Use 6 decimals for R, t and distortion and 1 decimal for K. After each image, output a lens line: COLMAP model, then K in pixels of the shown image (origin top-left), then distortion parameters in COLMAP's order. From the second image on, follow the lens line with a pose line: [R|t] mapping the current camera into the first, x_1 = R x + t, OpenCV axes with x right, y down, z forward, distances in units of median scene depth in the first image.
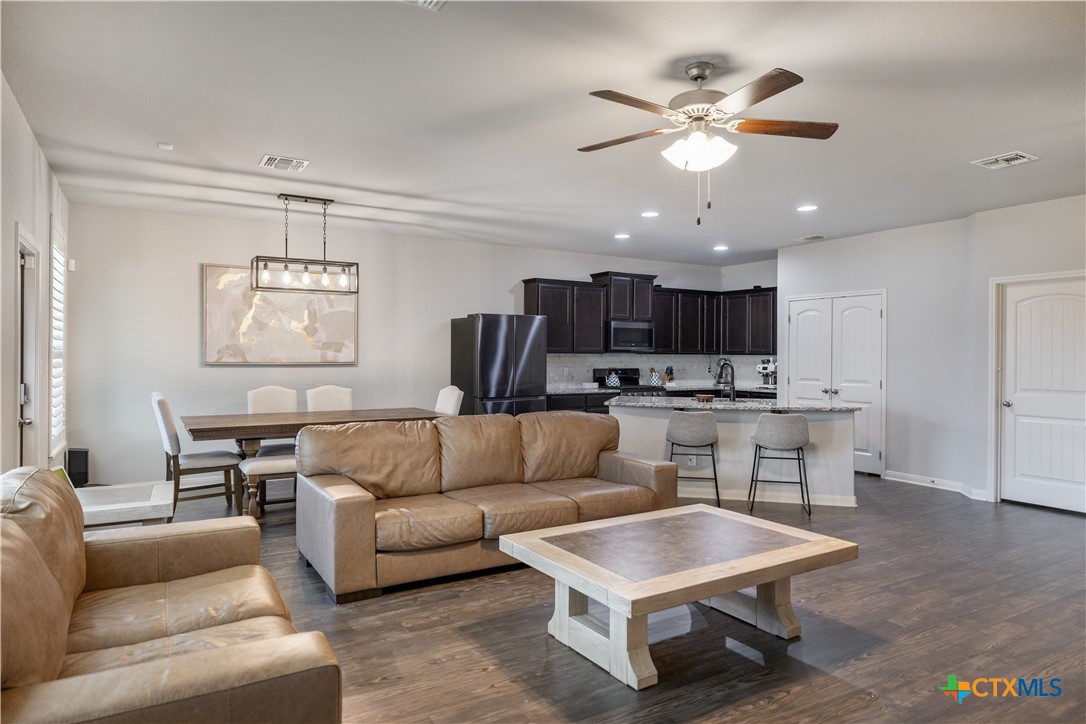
lens RADIAL K [[659.0, 0, 542.0], [0, 659.0, 359.5], [0, 0, 1]] dist [-0.001505, -0.000135]
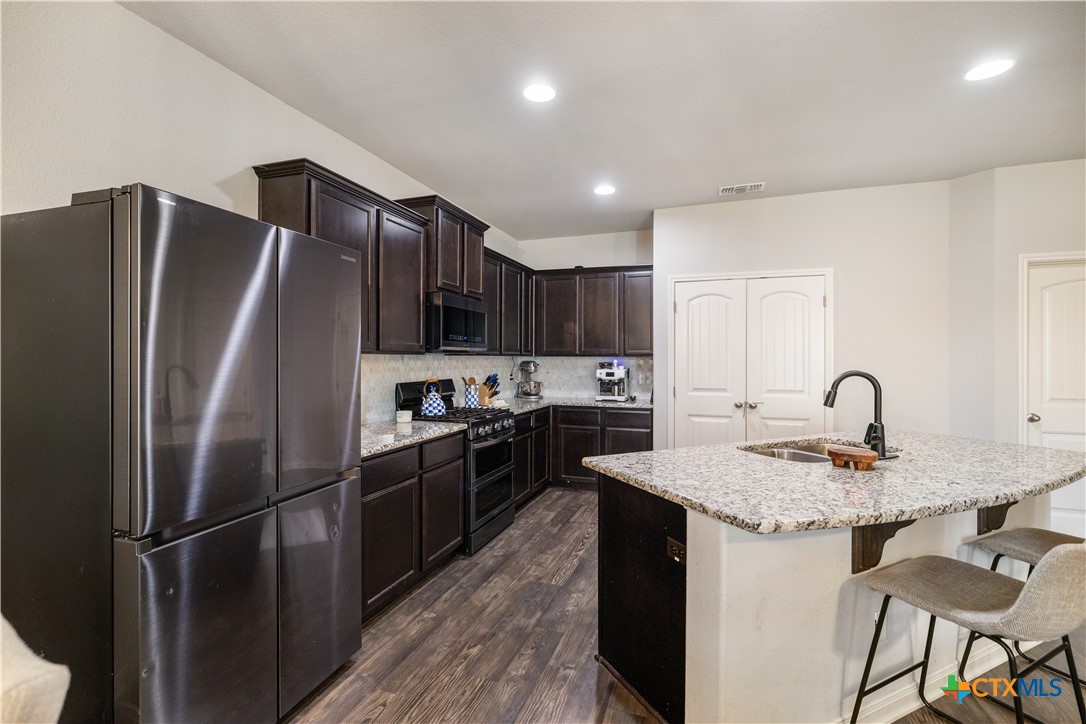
lens RADIAL K [[500.5, 0, 540.0], [0, 500.5, 357.3], [0, 0, 1]] dist [-0.001175, 0.000210]
pose [[0.779327, -0.002941, 0.626610, -0.079473], [0.005959, 0.999979, -0.002719, -0.004710], [-0.626589, 0.005853, 0.779328, 0.629351]]
